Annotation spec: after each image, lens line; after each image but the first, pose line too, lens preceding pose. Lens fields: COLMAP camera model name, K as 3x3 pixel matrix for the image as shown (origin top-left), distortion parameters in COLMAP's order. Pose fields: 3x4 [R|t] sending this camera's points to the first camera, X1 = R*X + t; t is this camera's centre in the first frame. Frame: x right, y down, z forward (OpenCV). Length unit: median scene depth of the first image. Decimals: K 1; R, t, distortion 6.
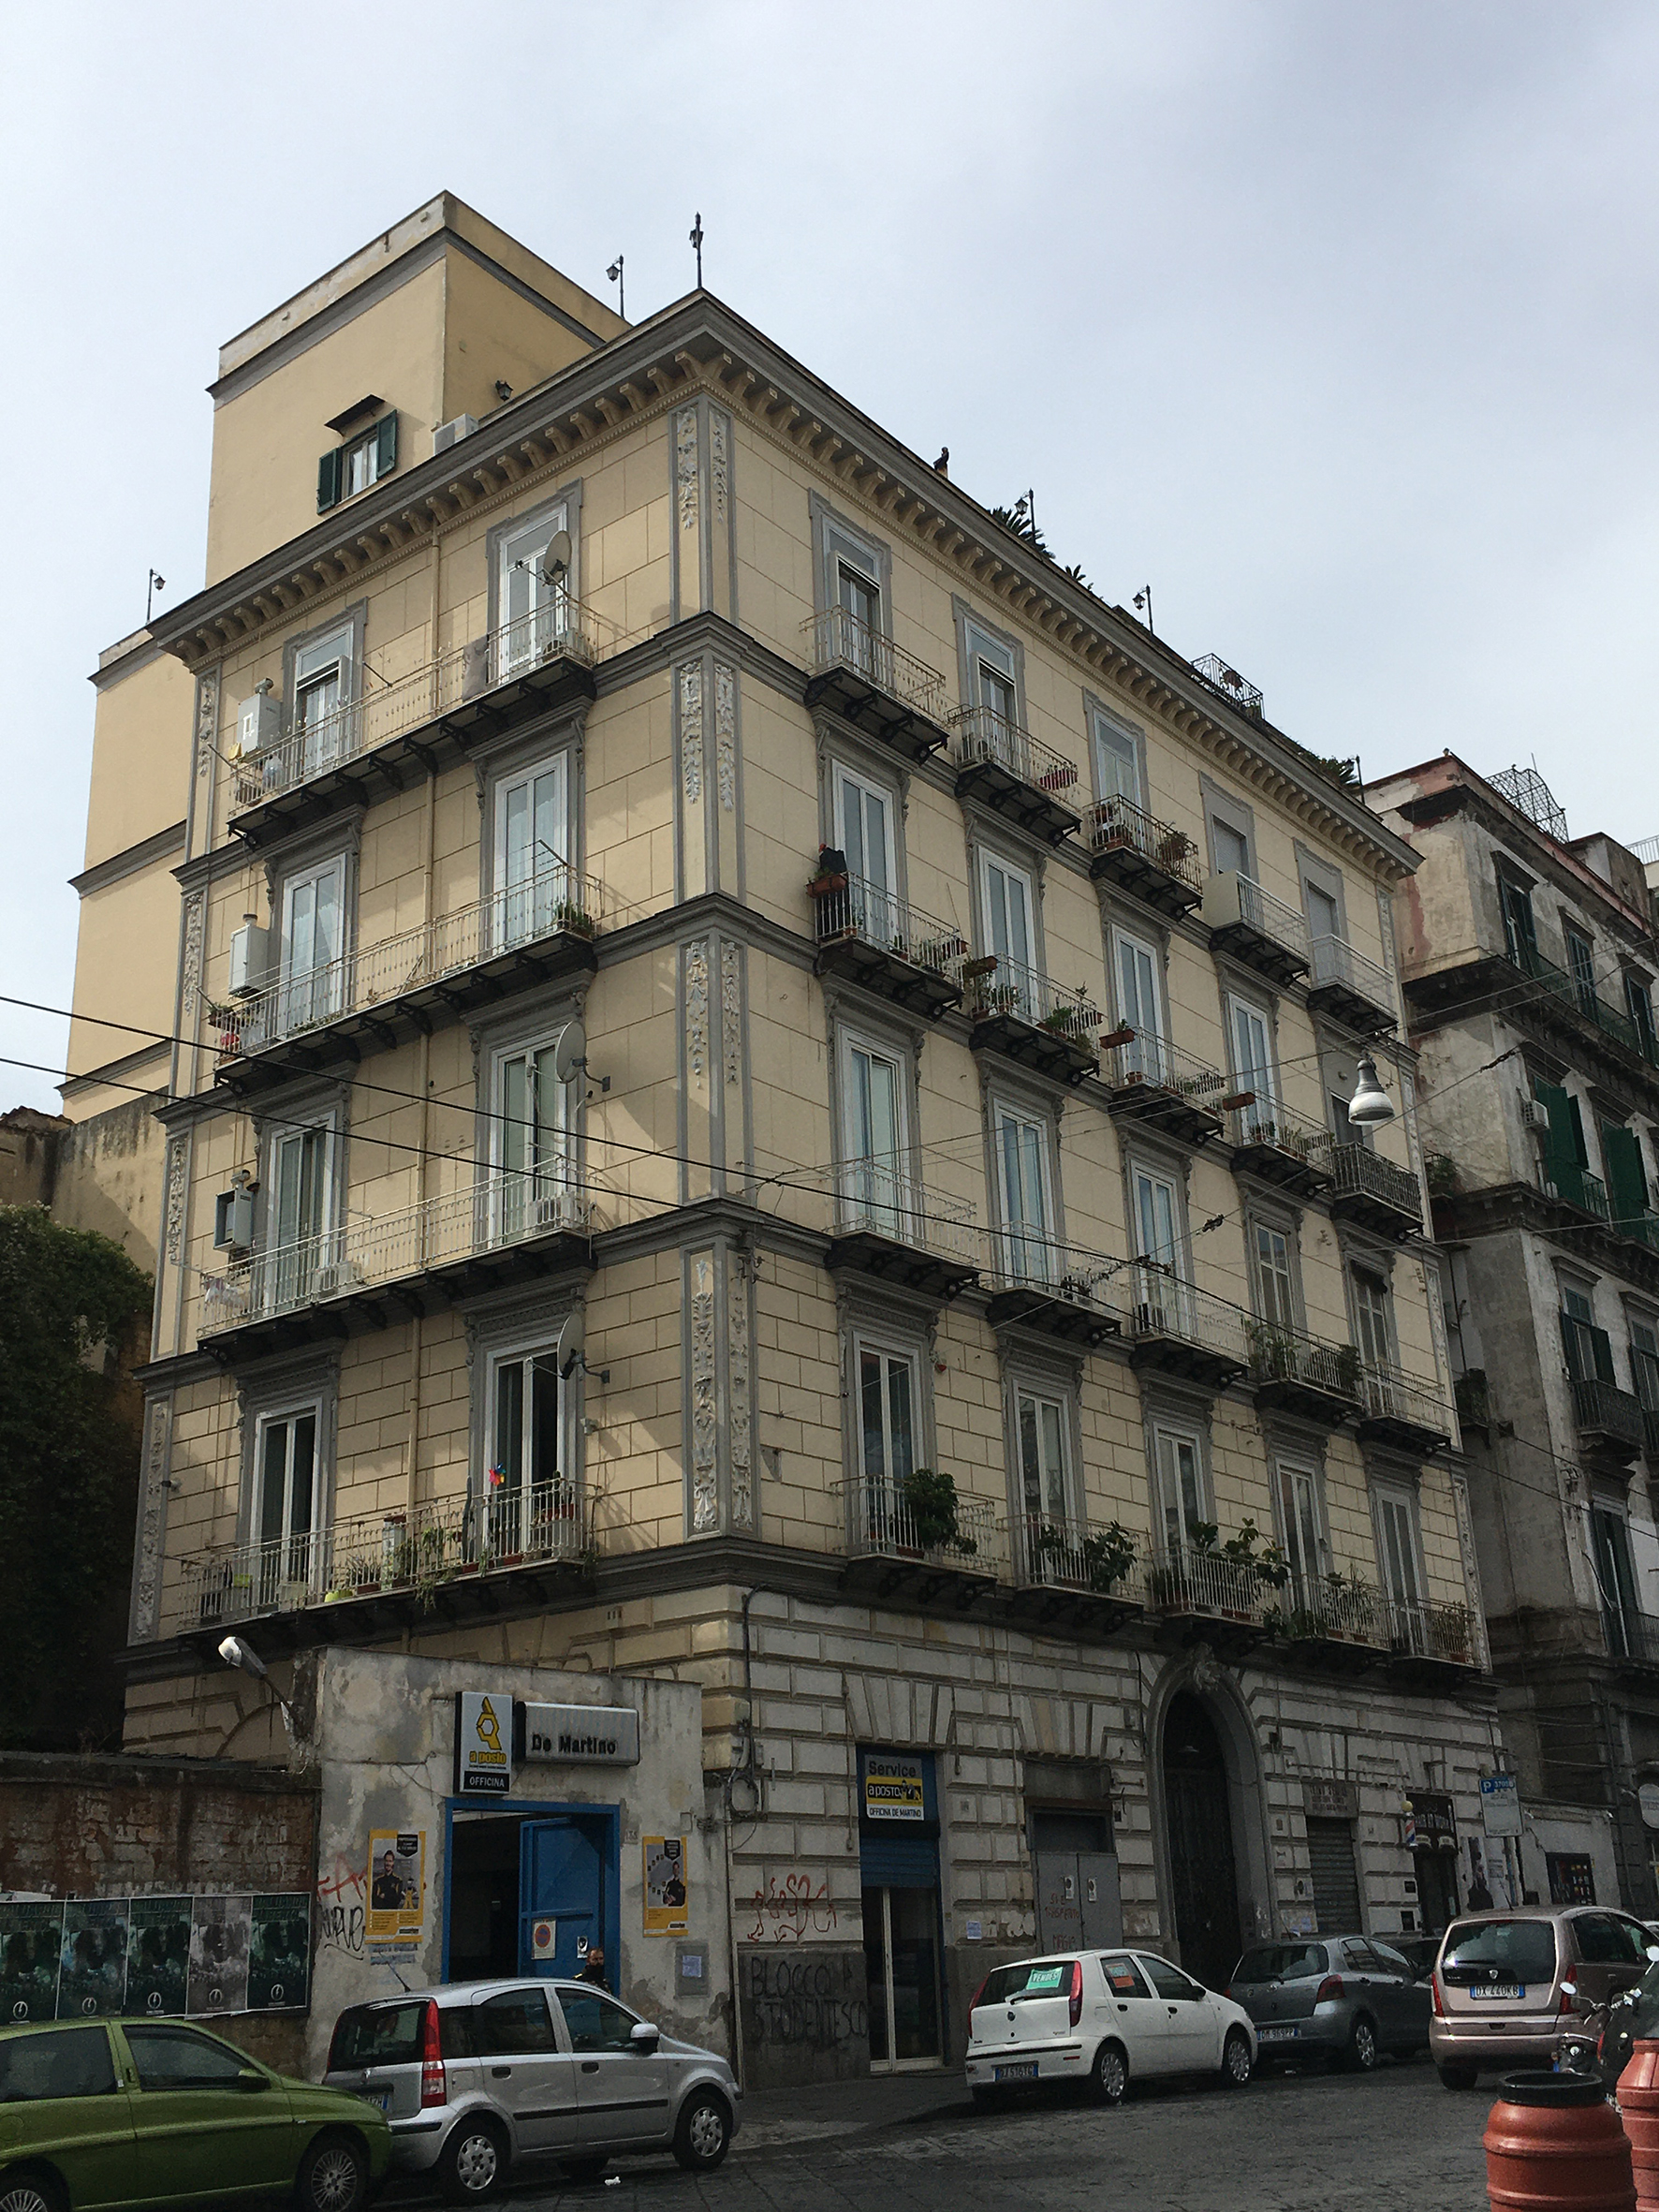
lens RADIAL K [[2332.6, 0, 829.5], [0, 2332.6, 1106.0], [0, 0, 1]] dist [0.056298, -0.003924]
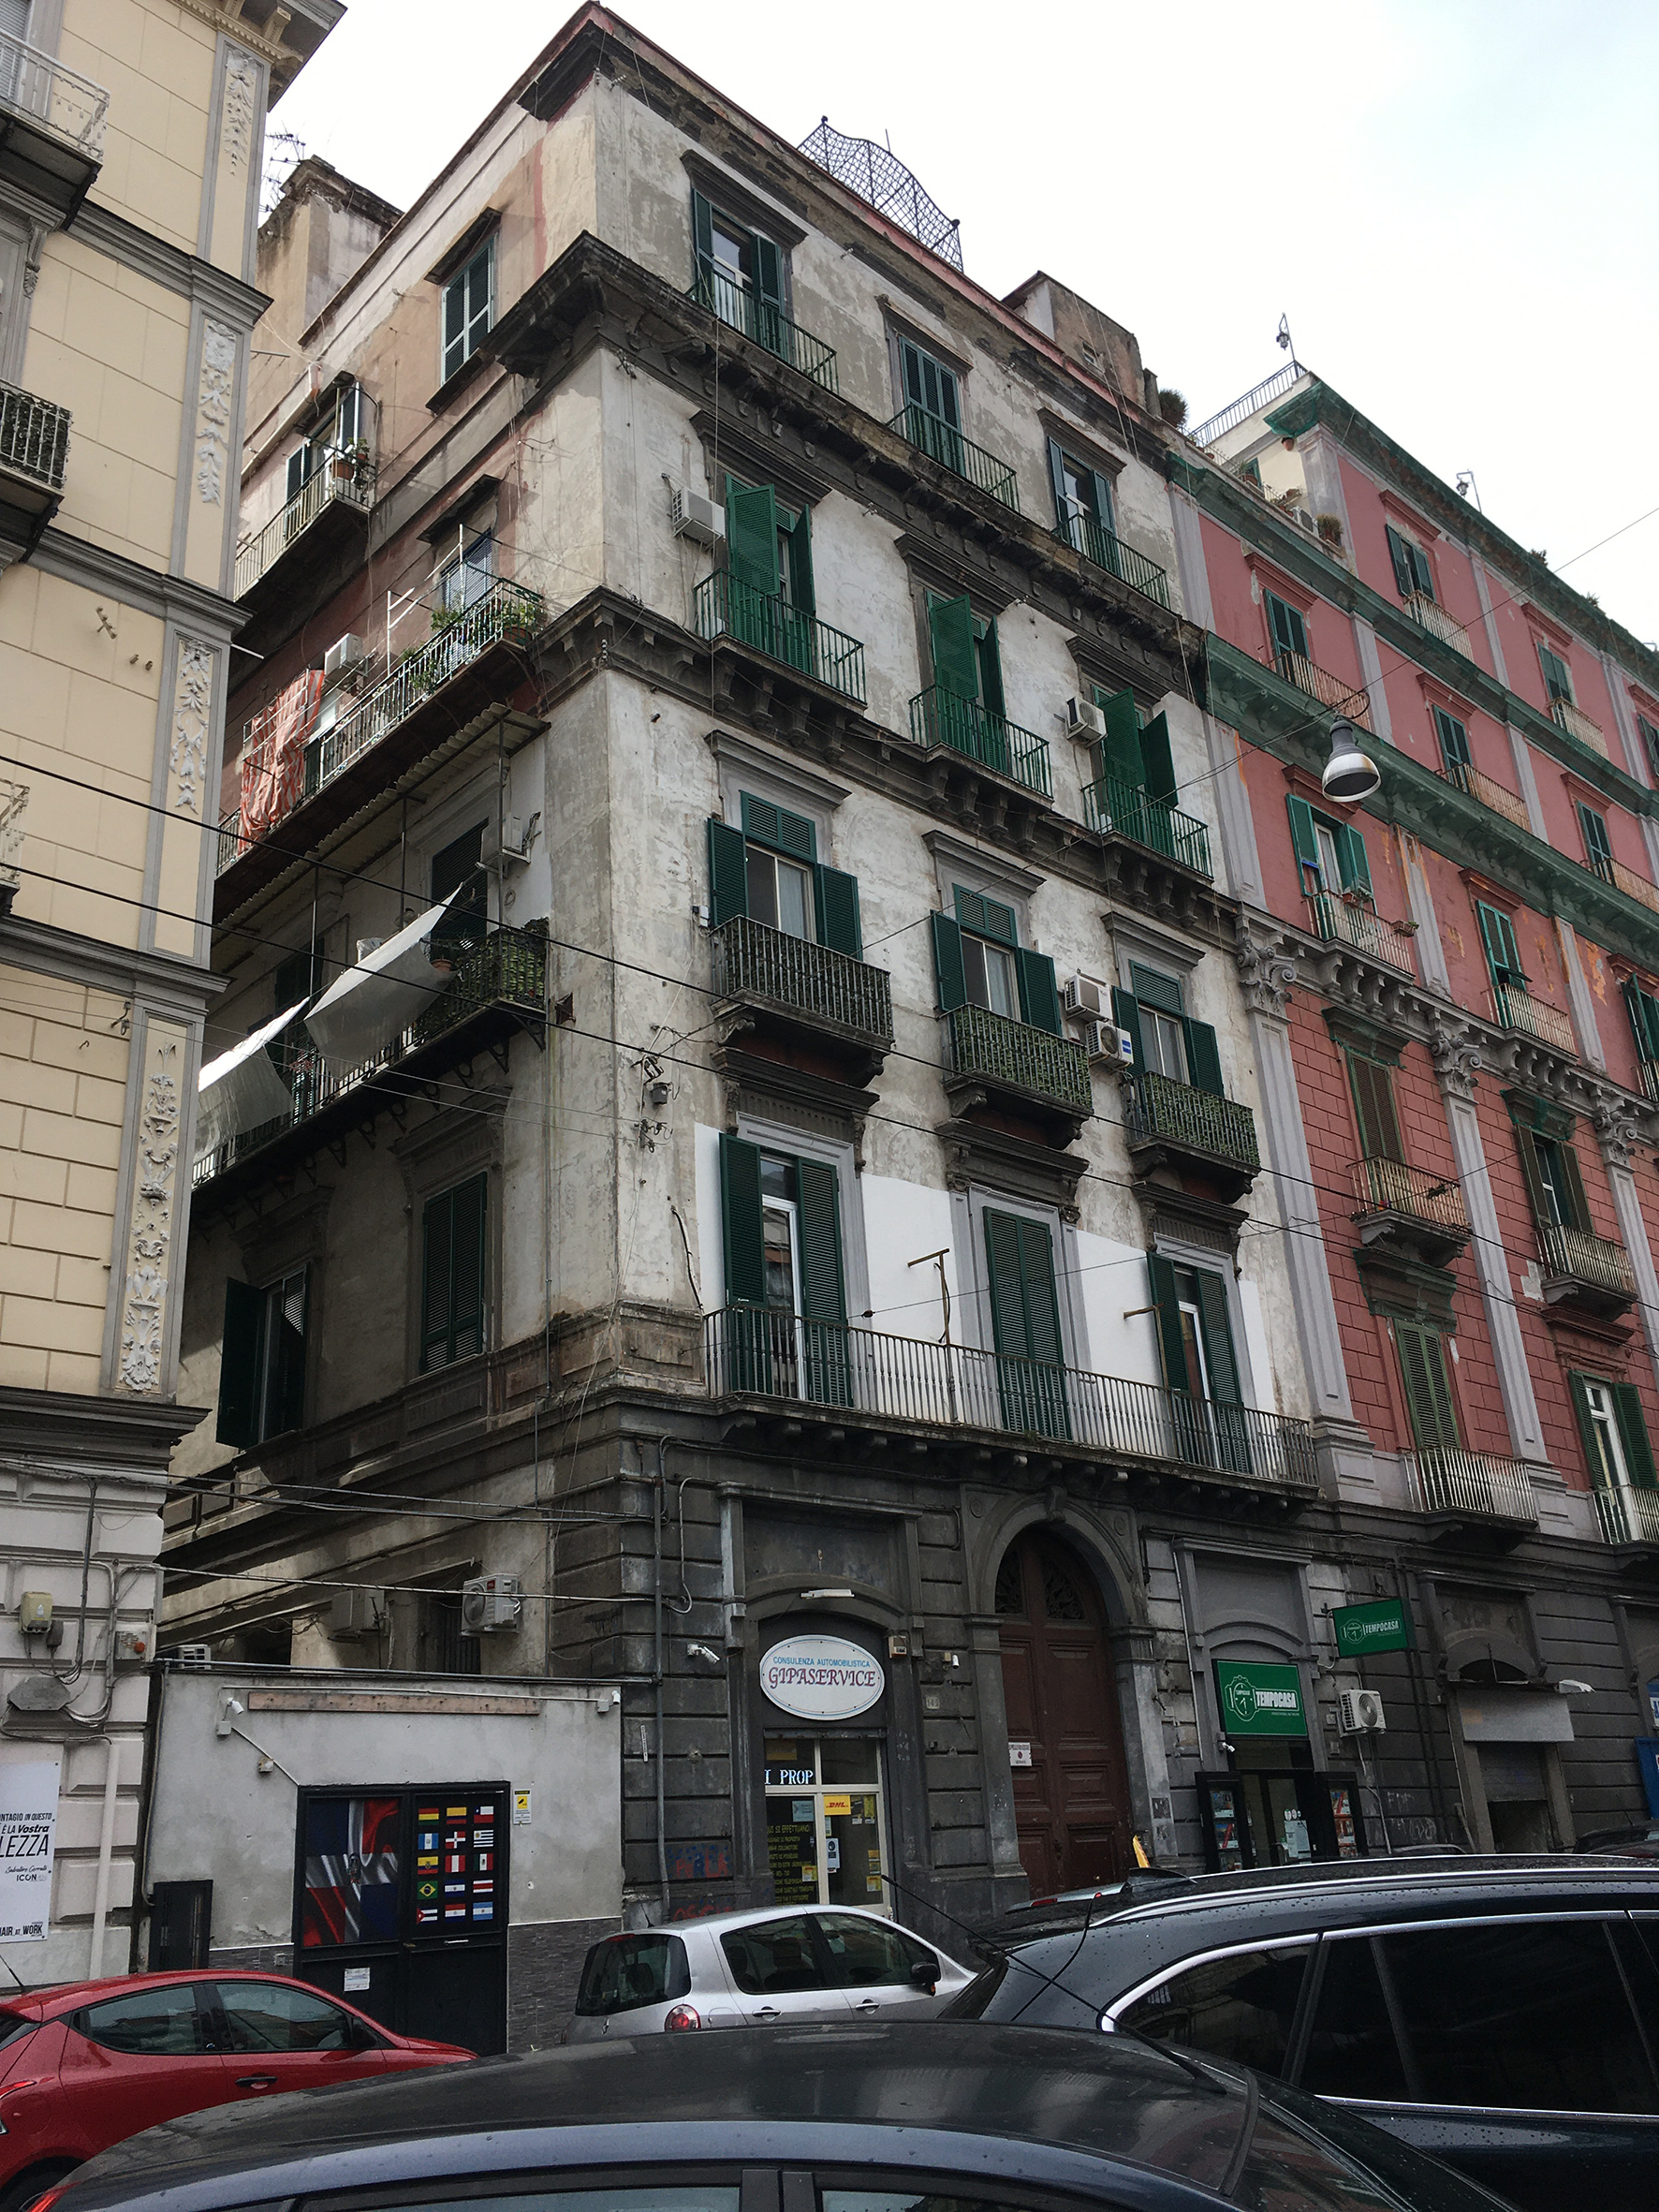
lens RADIAL K [[1884.8, 0, 831.8], [0, 1884.8, 1078.4], [0, 0, 1]] dist [0.031801, -0.003274]
pose [[0.990005, -0.068628, -0.123207, 0.390824], [0.064487, 0.997221, -0.037296, 0.168581], [0.125425, 0.028978, 0.991680, 0.541814]]
